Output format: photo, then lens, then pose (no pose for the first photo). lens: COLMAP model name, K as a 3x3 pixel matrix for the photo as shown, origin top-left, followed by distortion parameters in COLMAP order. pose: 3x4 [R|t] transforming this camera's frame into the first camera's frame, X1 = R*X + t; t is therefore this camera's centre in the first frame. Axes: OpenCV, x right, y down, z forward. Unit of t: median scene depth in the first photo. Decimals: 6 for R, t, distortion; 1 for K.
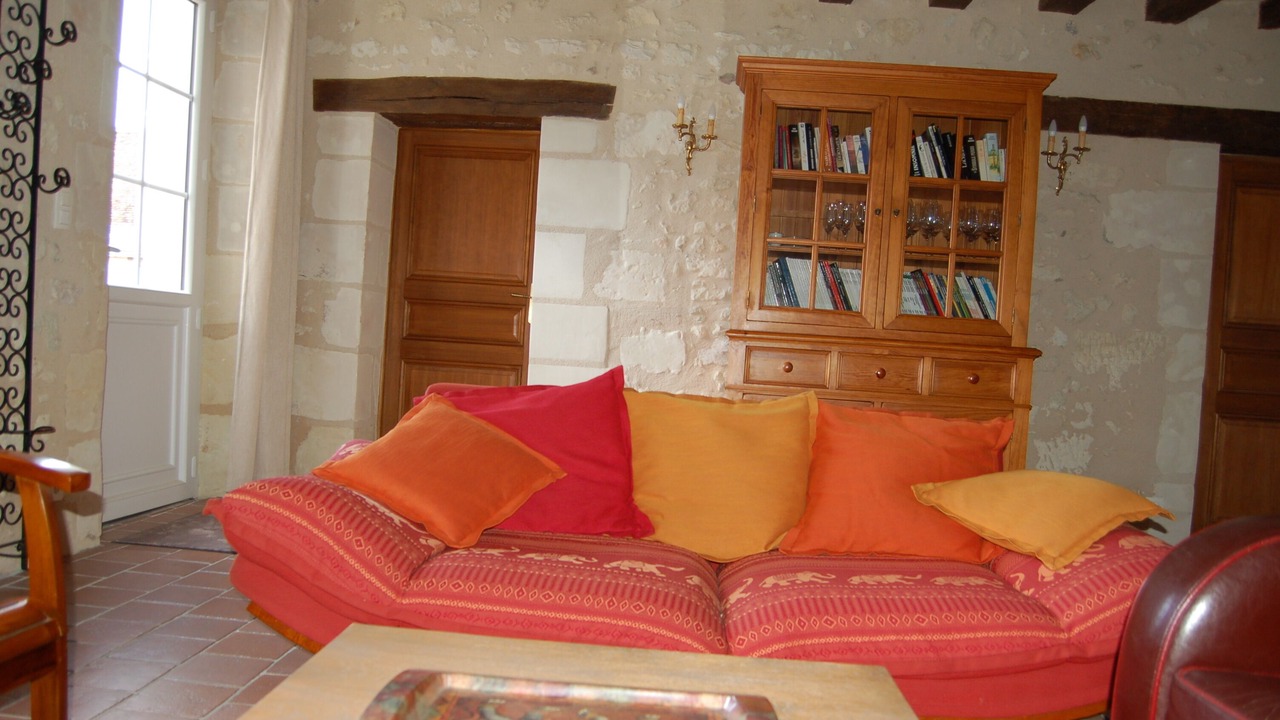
lens RADIAL K [[1006.1, 0, 639.7], [0, 1006.1, 362.5], [0, 0, 1]] dist [-0.055892, -0.000985]
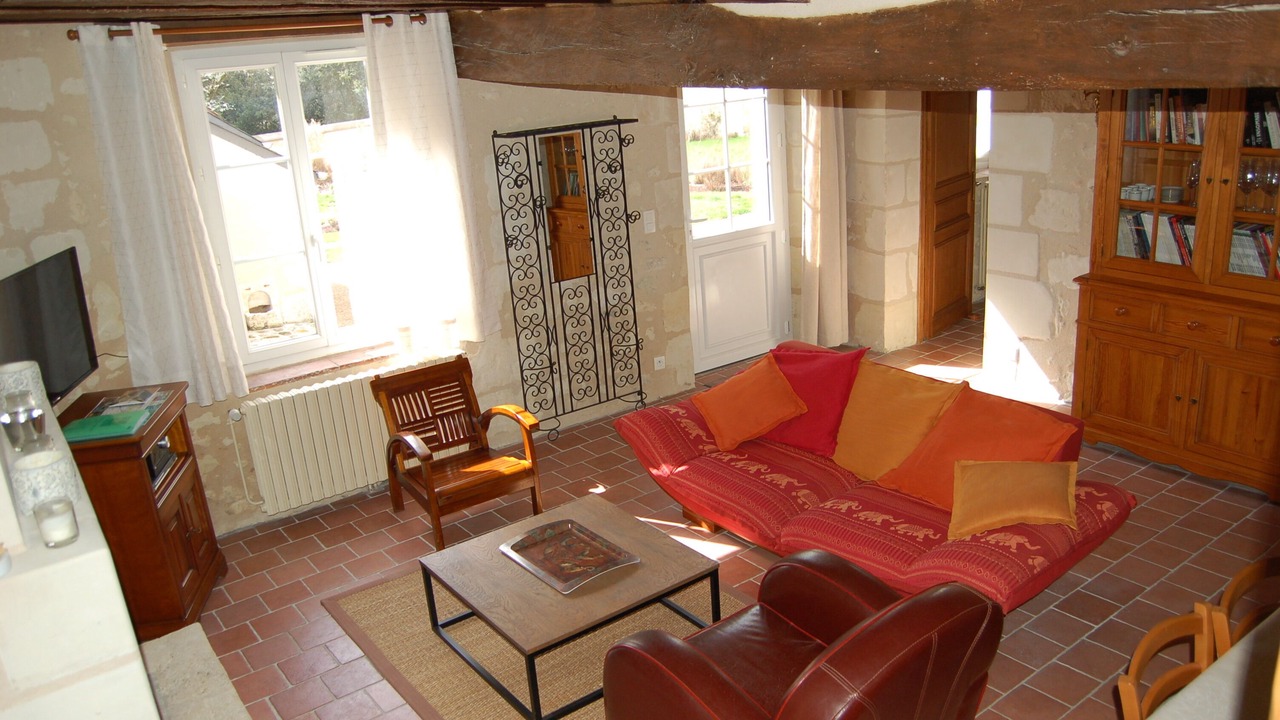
lens RADIAL K [[1006.1, 0, 640.8], [0, 1006.1, 361.0], [0, 0, 1]] dist [-0.055892, -0.000985]
pose [[0.639729, 0.129820, -0.757557, 0.613672], [0.089861, 0.966240, 0.241466, -0.247648], [0.763329, -0.222548, 0.606466, -0.167833]]
